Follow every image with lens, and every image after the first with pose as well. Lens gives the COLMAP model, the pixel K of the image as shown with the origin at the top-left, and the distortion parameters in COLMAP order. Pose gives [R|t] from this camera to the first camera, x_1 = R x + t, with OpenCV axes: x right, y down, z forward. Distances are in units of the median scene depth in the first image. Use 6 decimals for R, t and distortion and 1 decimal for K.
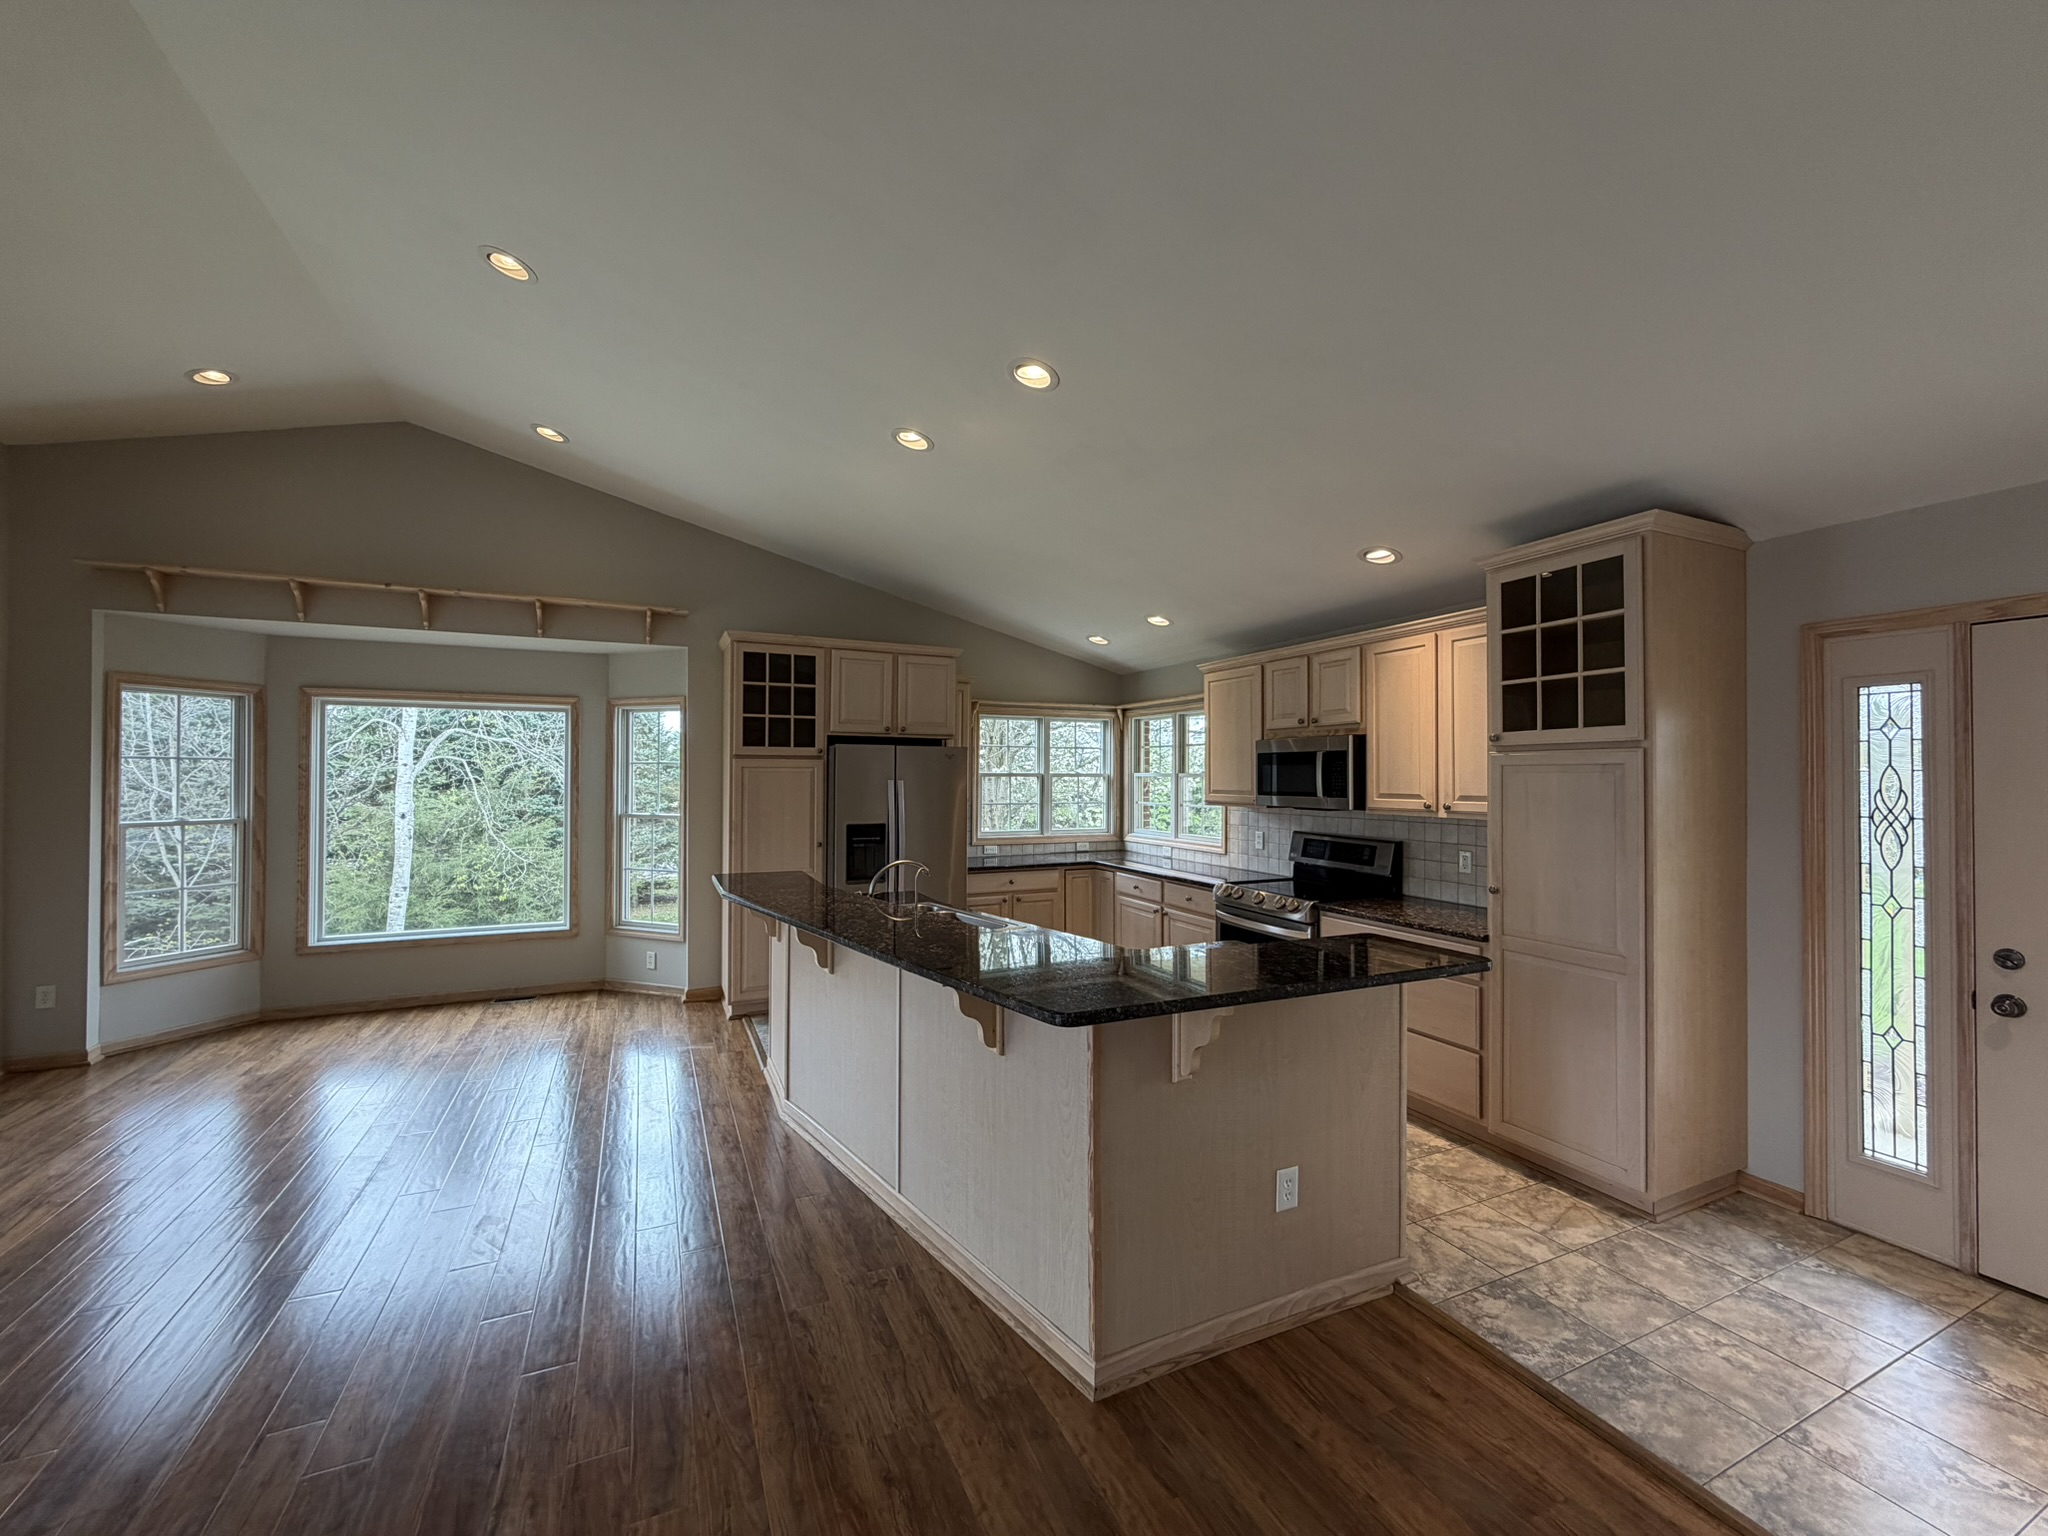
lens RADIAL K [[815.1, 0, 1021.5], [0, 815.1, 769.3], [0, 0, 1]] dist [0.000045, 0.000086]
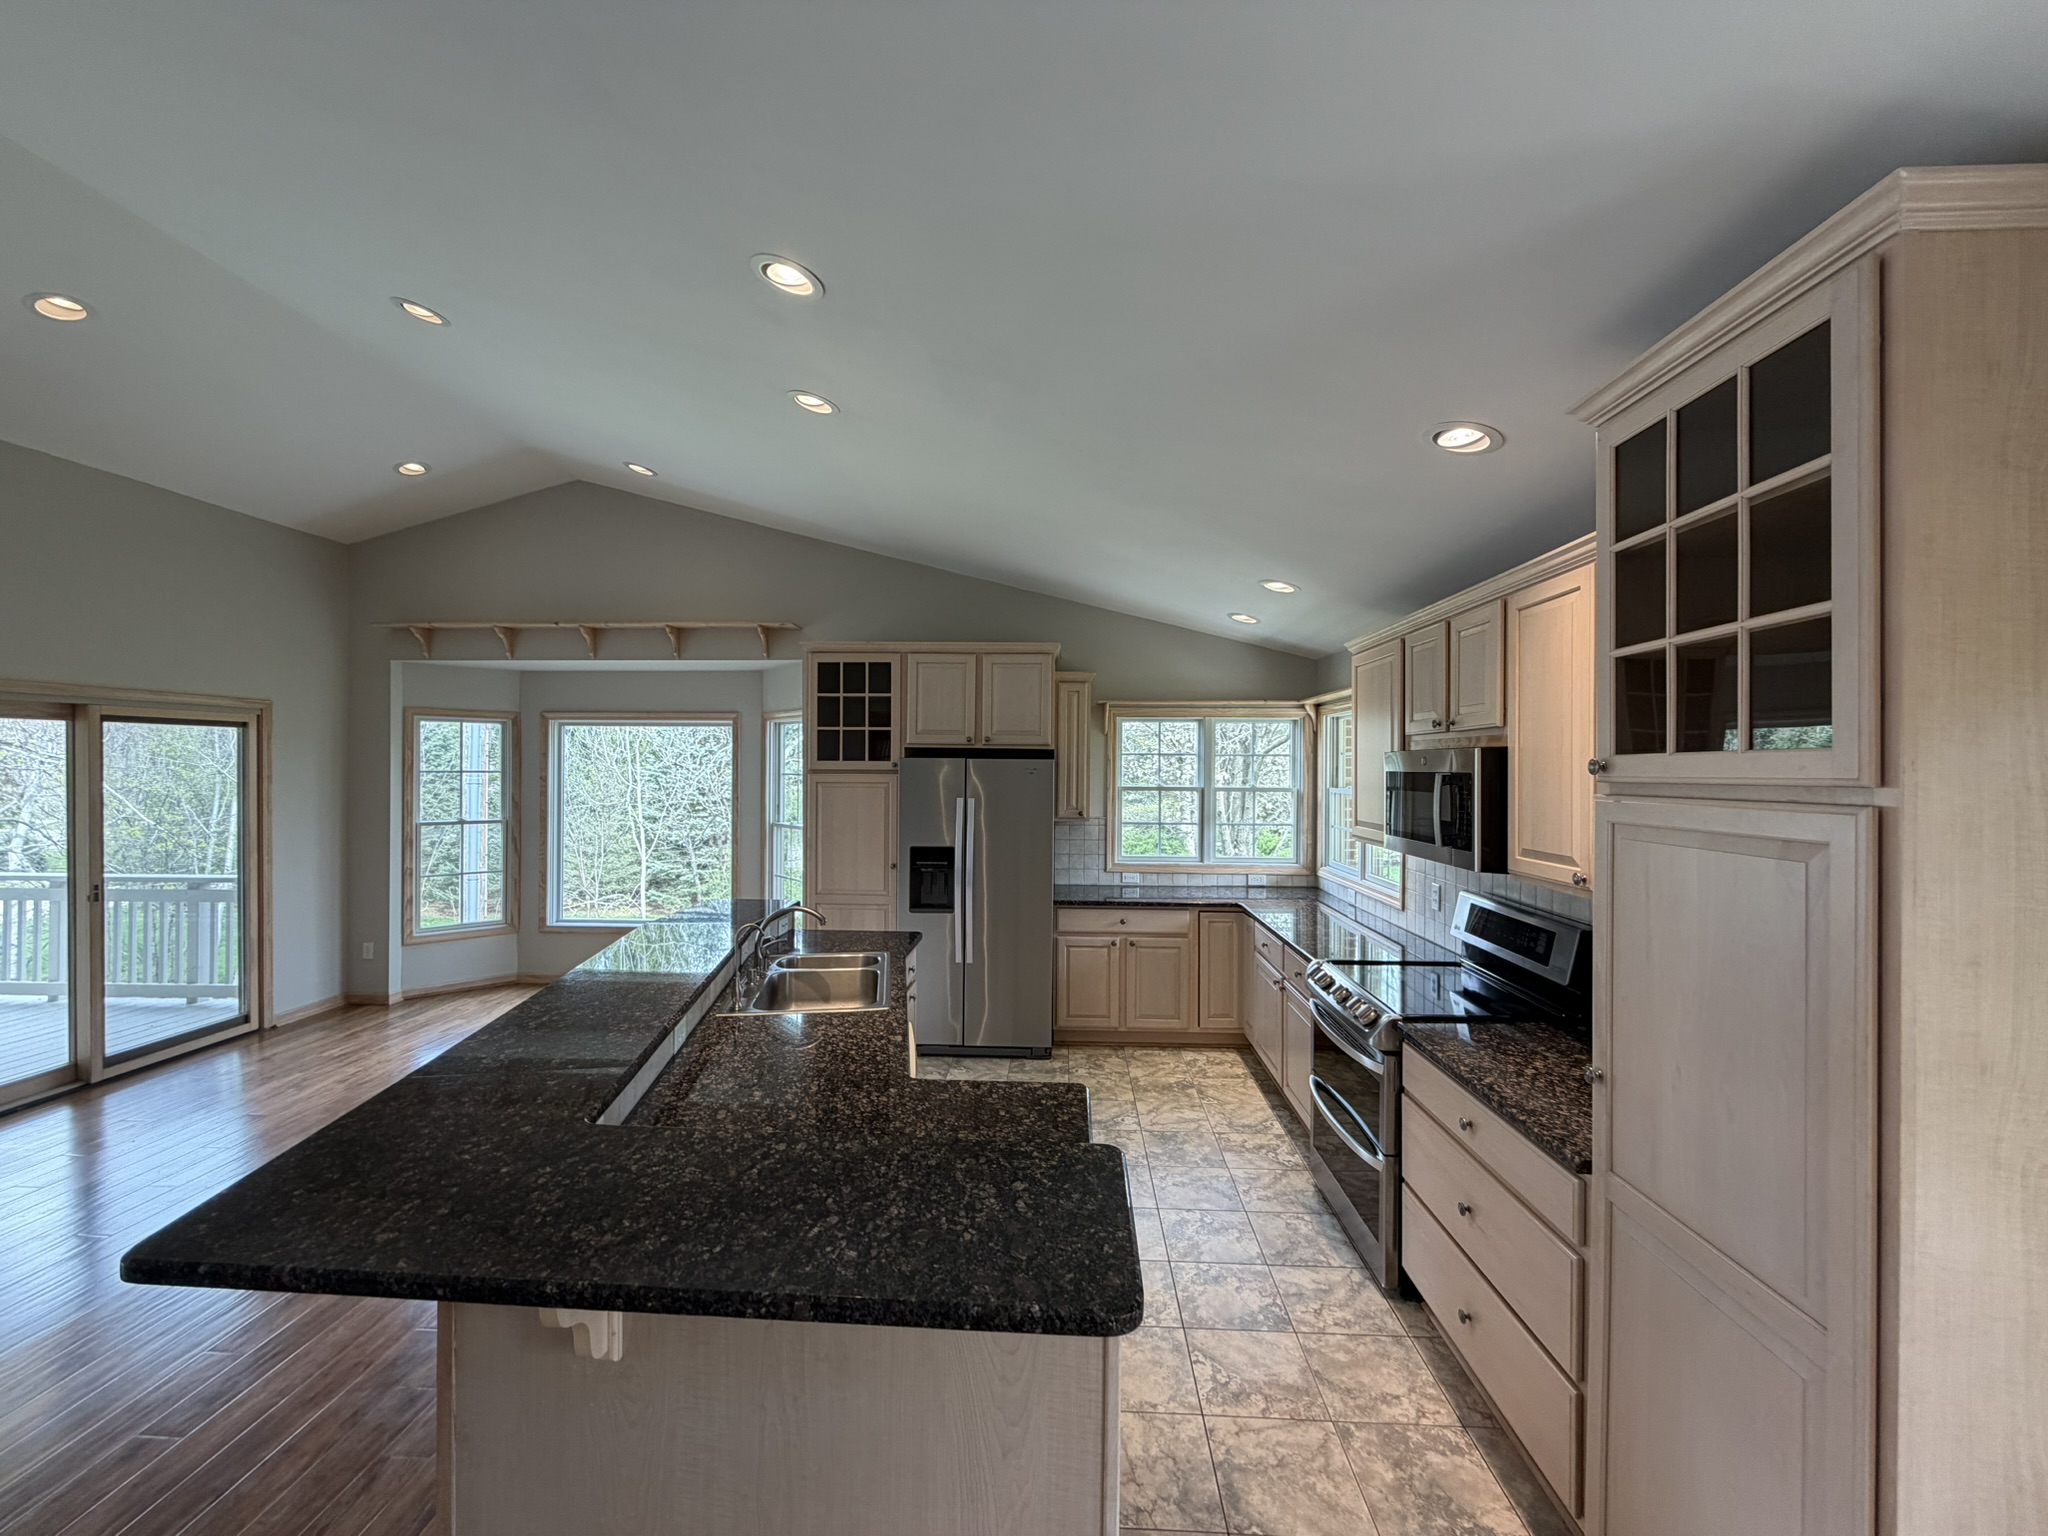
lens RADIAL K [[815.1, 0, 1020.9], [0, 815.1, 768.8], [0, 0, 1]] dist [0.000045, 0.000086]
pose [[0.885592, 0.003329, -0.464453, 0.354376], [0.000600, 0.999965, 0.008310, -0.029220], [0.464464, -0.007638, 0.885559, 0.286141]]
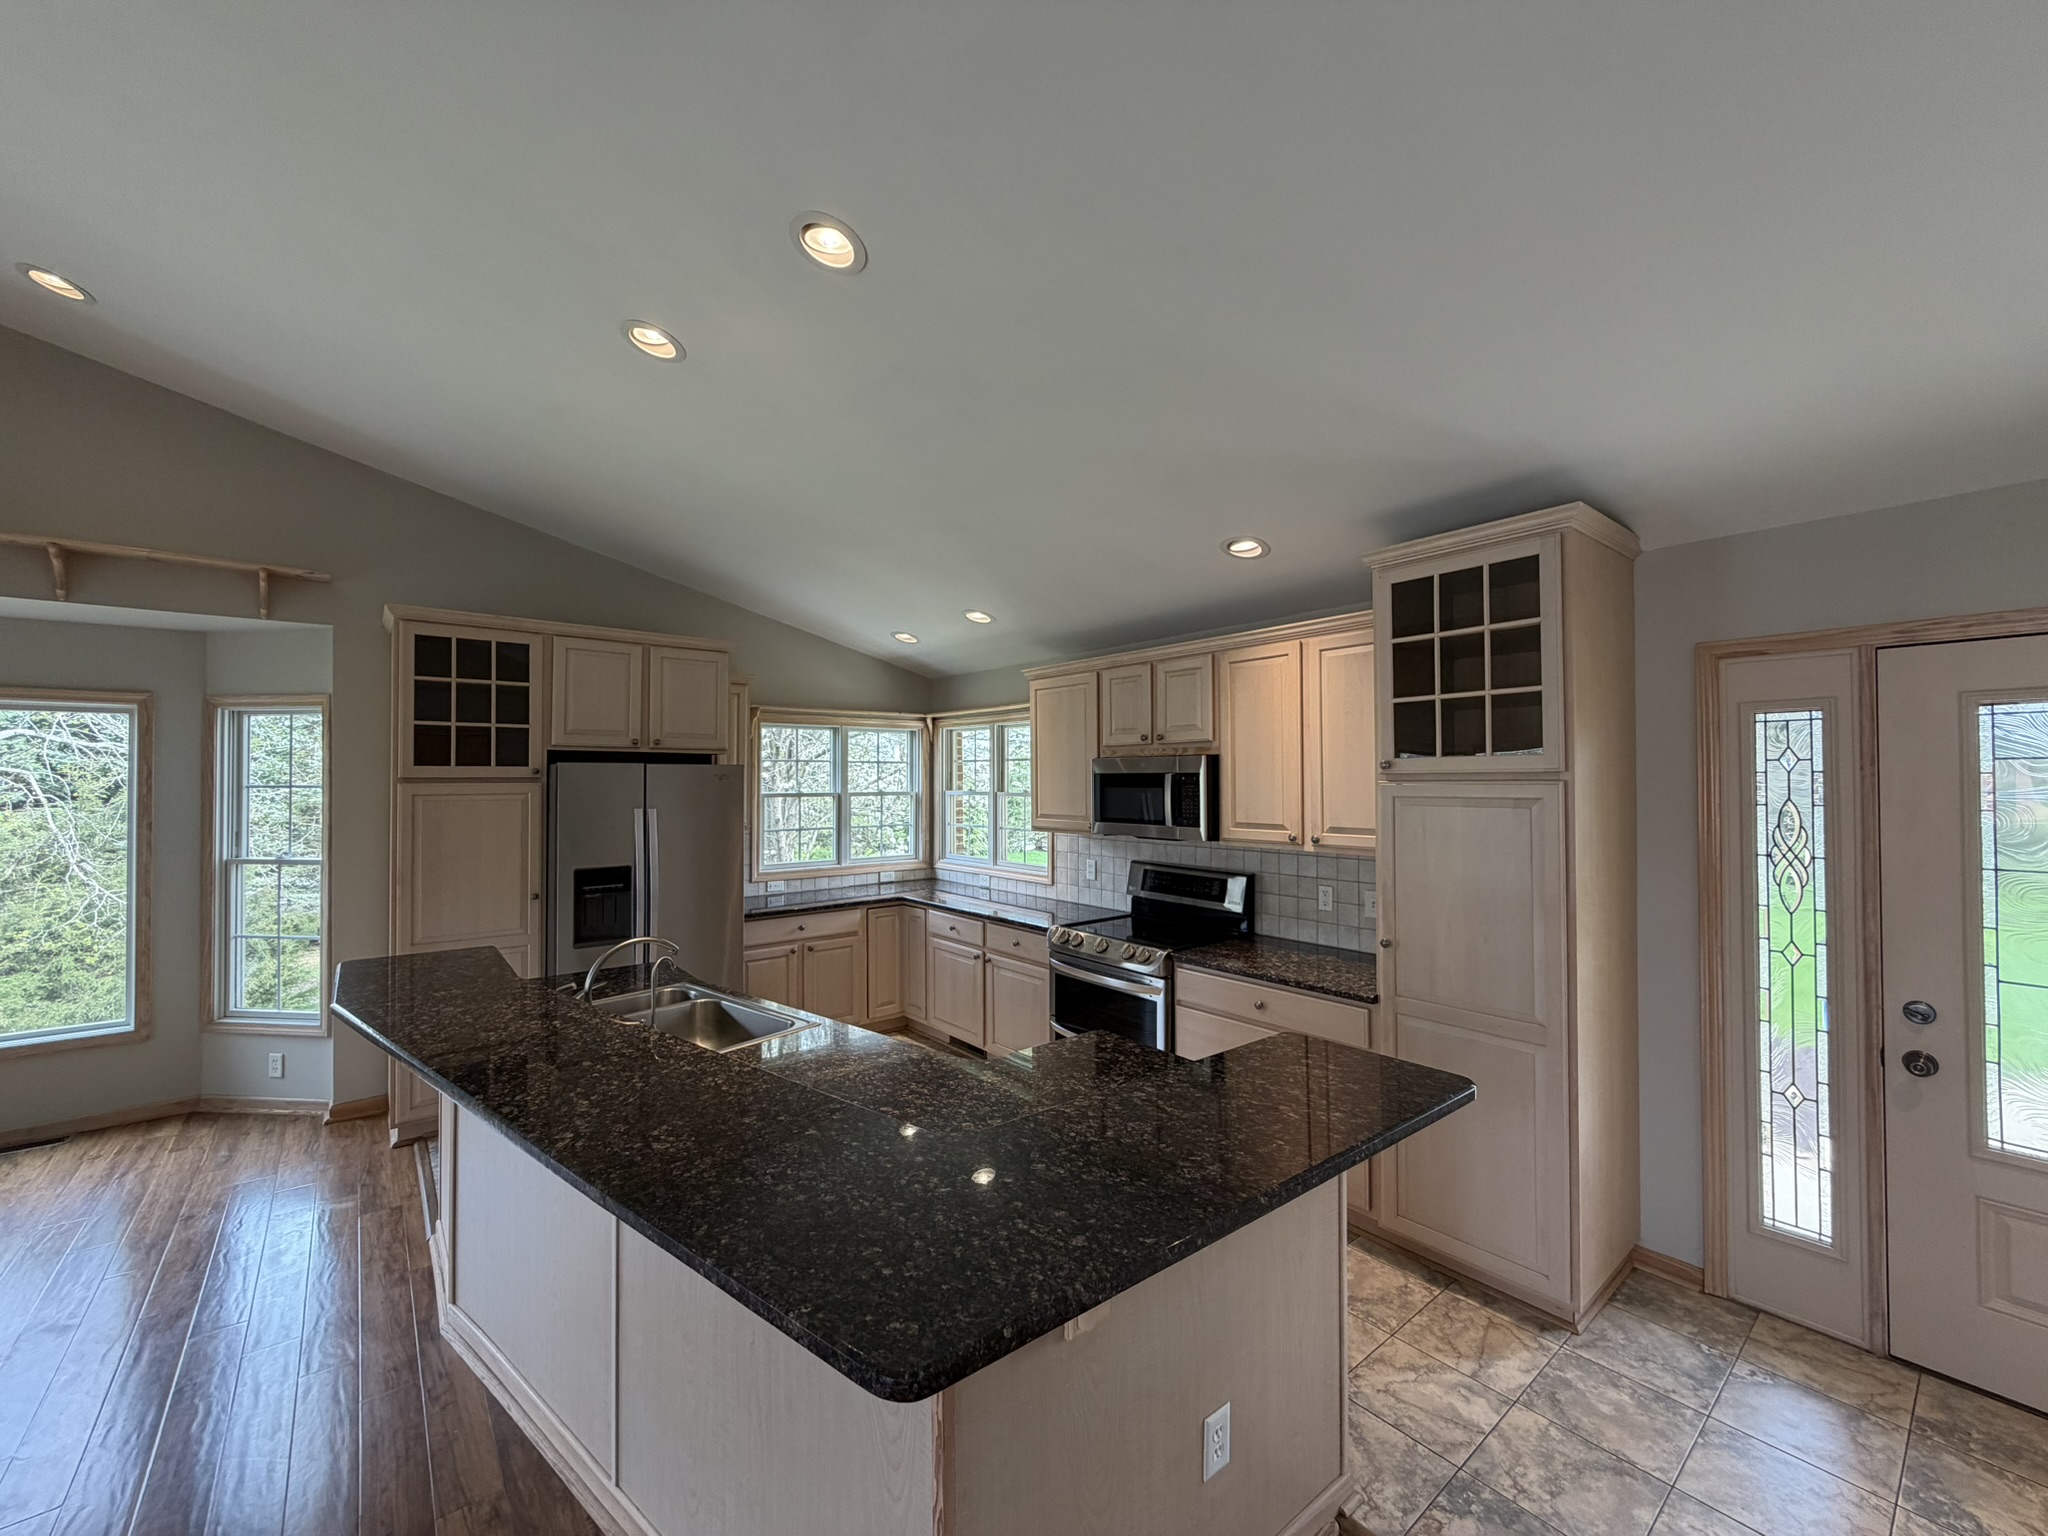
lens RADIAL K [[815.1, 0, 1021.3], [0, 815.1, 769.6], [0, 0, 1]] dist [0.000045, 0.000086]
pose [[0.969179, -0.003132, 0.246337, 0.000672], [0.004009, 0.999987, -0.003058, -0.022759], [-0.246324, 0.003951, 0.969179, 0.189016]]
